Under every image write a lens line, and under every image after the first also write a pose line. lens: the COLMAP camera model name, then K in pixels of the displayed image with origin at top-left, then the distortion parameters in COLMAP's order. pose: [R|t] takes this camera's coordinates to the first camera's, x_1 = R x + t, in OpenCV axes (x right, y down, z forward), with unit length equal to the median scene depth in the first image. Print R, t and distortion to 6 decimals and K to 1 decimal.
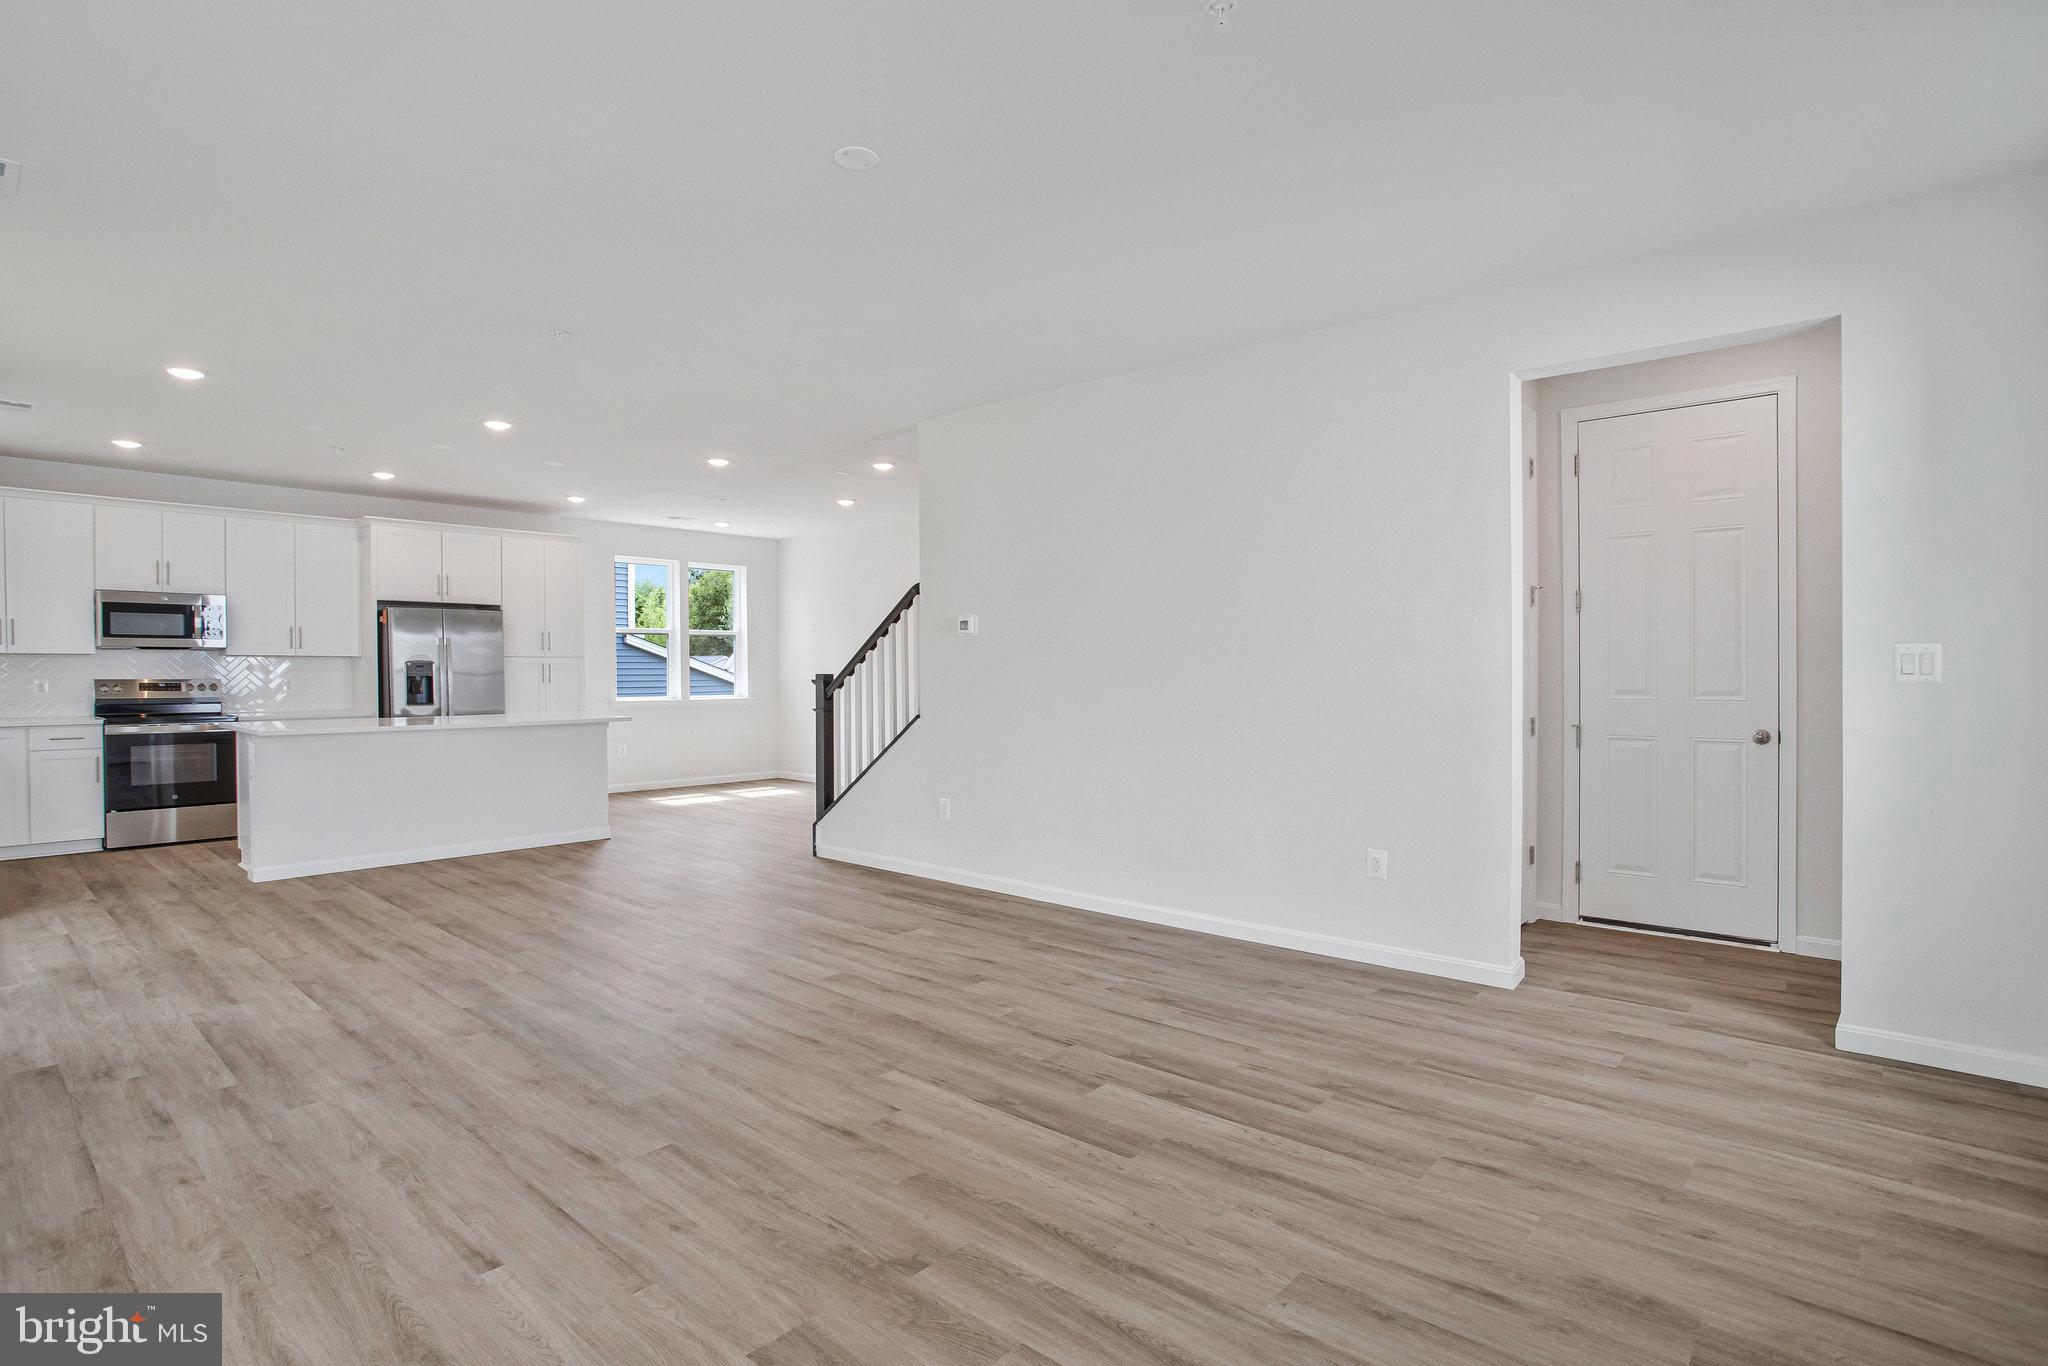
lens RADIAL K [[1018.3, 0, 1009.1], [0, 1018.3, 666.8], [0, 0, 1]] dist [-0.079197, 0.031879]
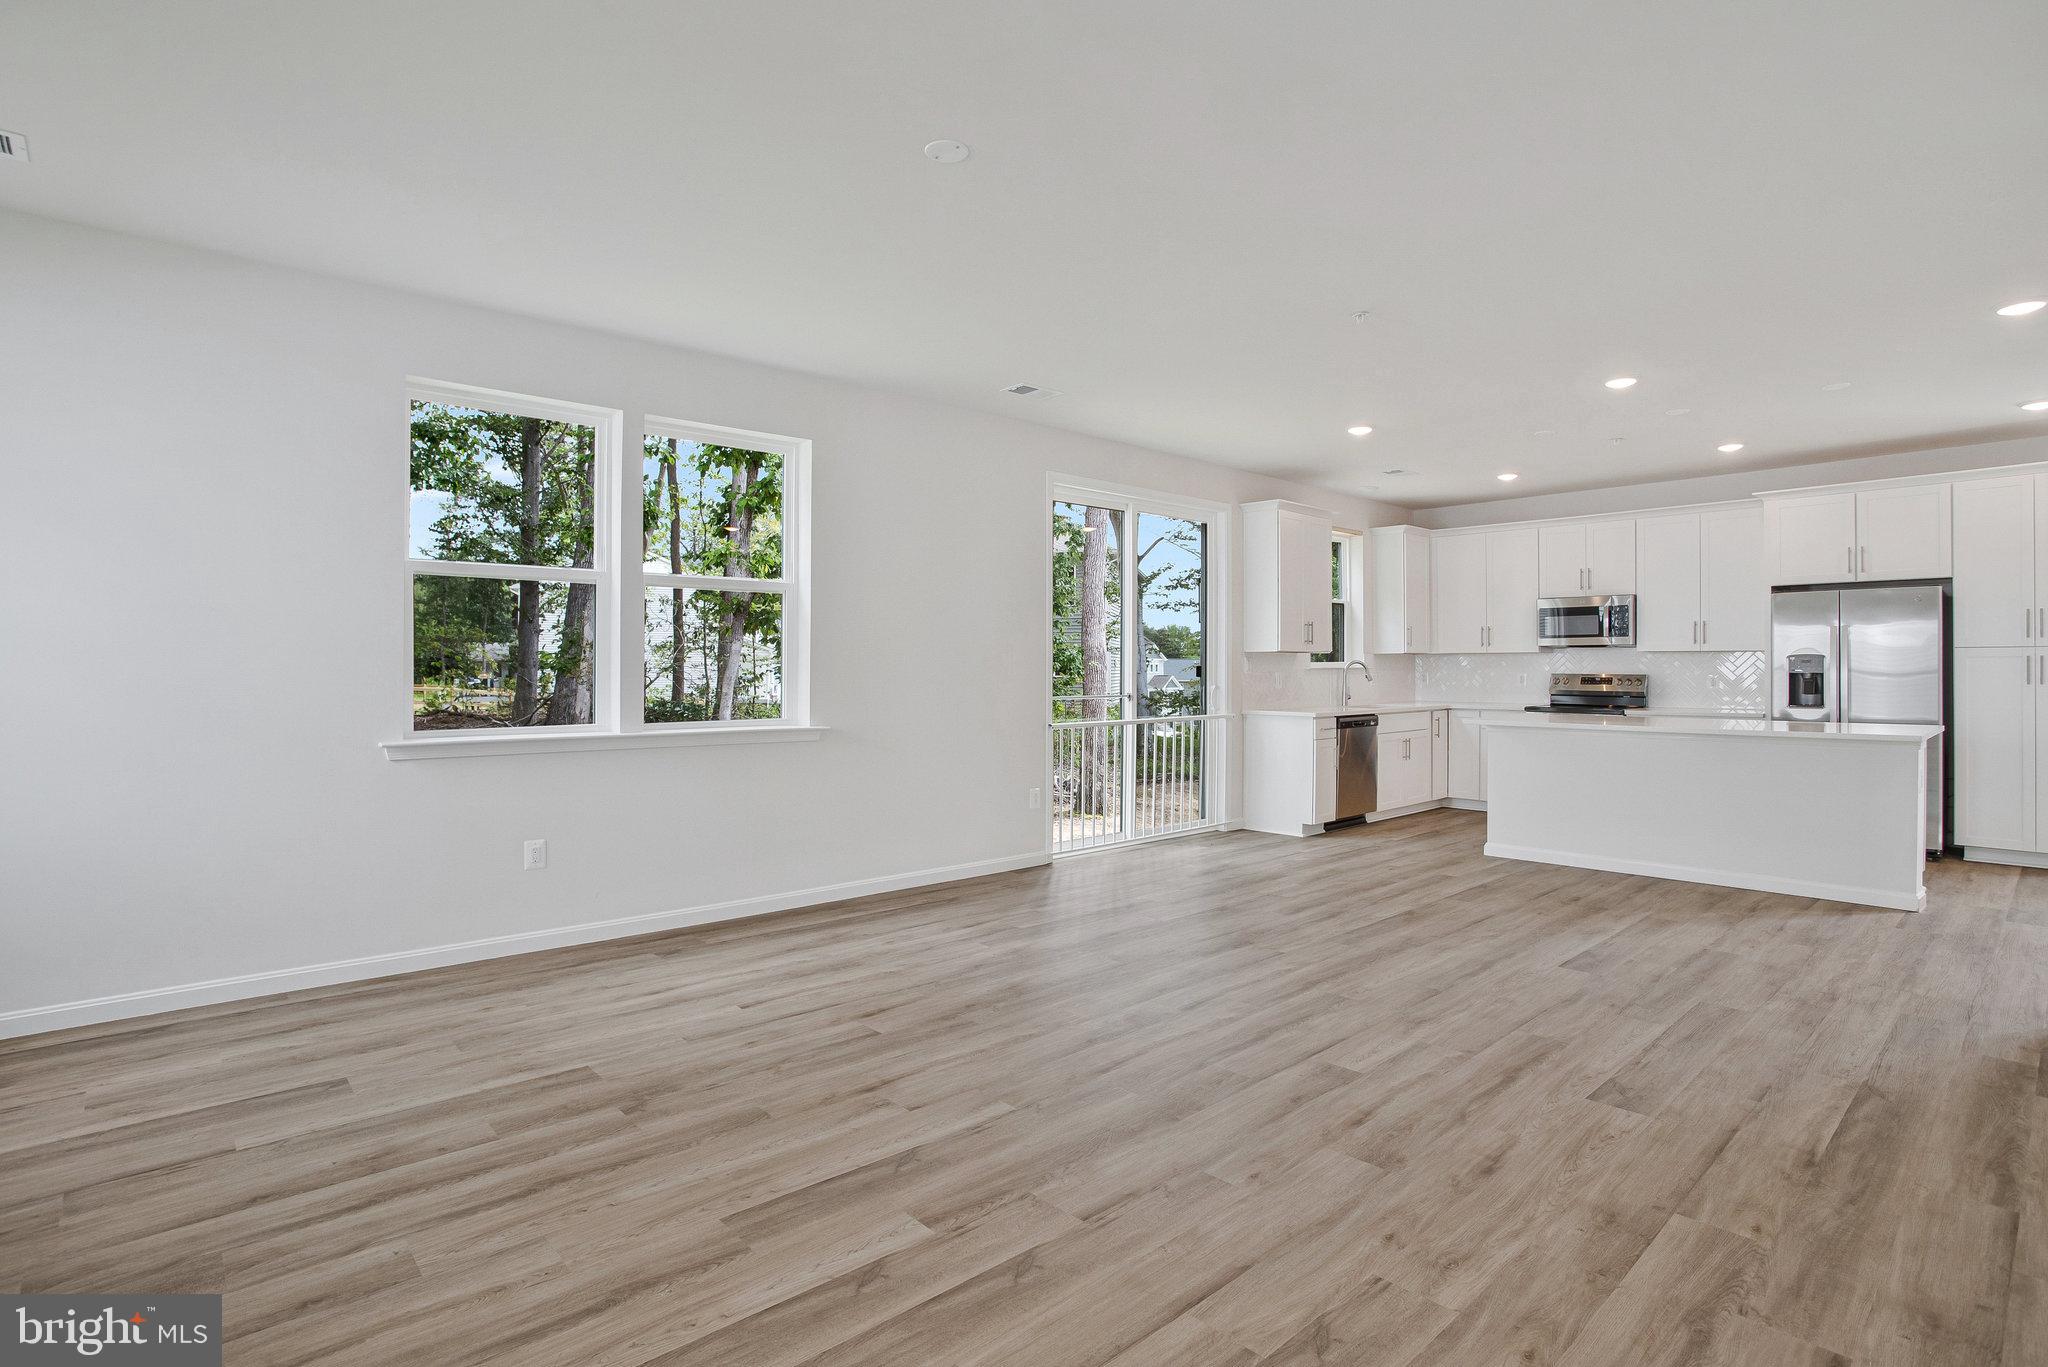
lens RADIAL K [[1018.3, 0, 1009.1], [0, 1018.3, 667.3], [0, 0, 1]] dist [-0.079197, 0.031879]
pose [[-0.114248, -0.001742, -0.993451, 0.762240], [0.001412, 0.999997, -0.001916, 0.013225], [0.993451, -0.001621, -0.114245, 1.086231]]
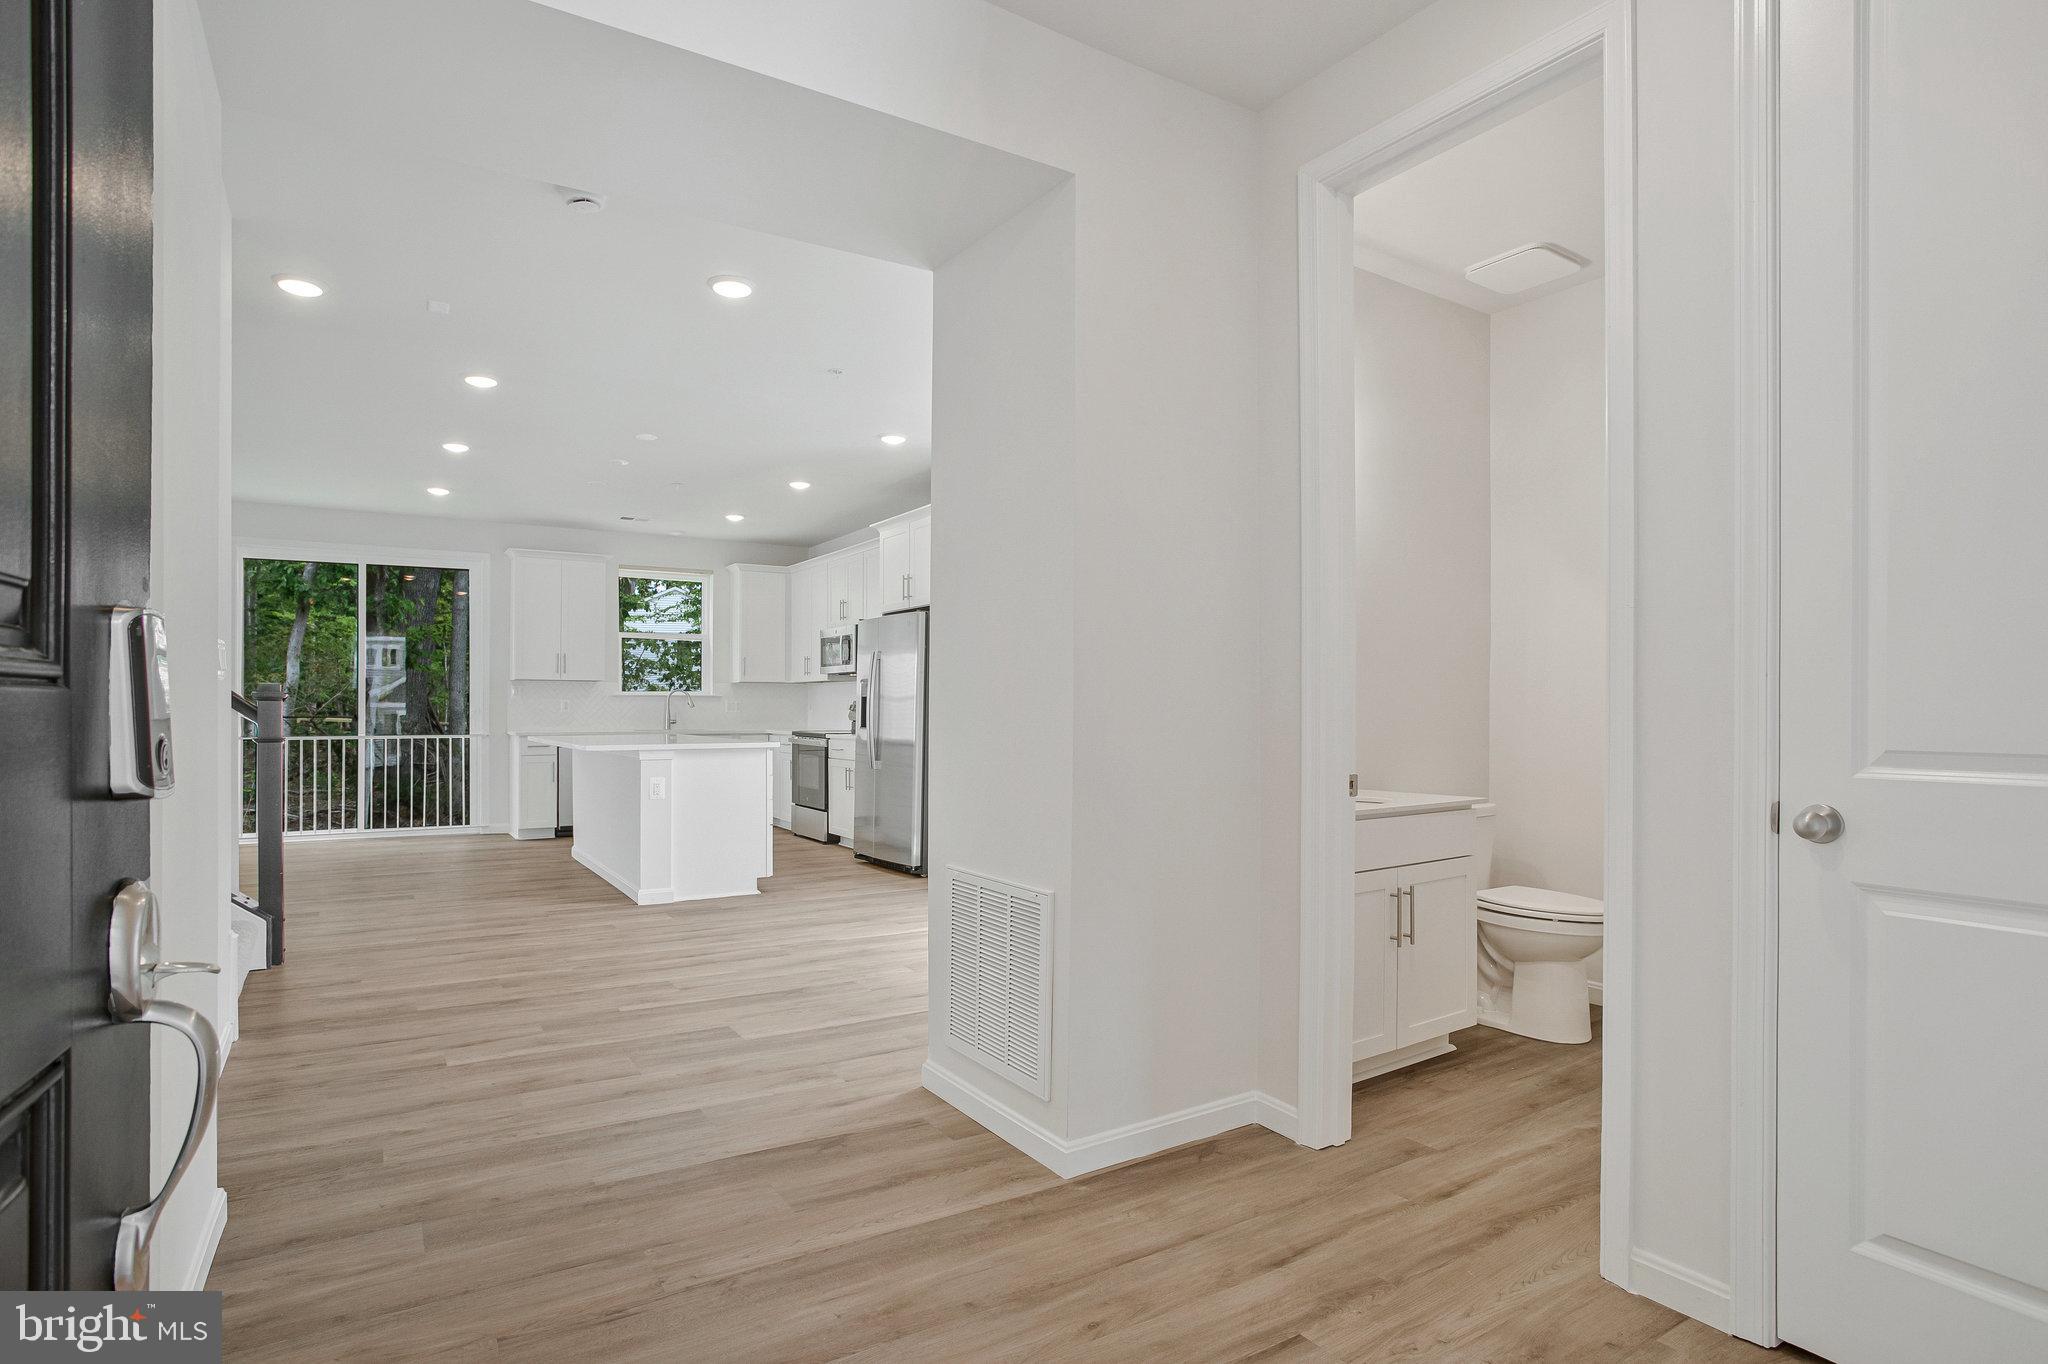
lens RADIAL K [[1055.4, 0, 987.6], [0, 1055.4, 720.3], [0, 0, 1]] dist [-0.055508, 0.000618]
pose [[-0.290898, 0.008688, -0.956715, 0.671766], [-0.001254, 0.999954, 0.009462, 0.053198], [0.956753, 0.003952, -0.290874, 3.478928]]
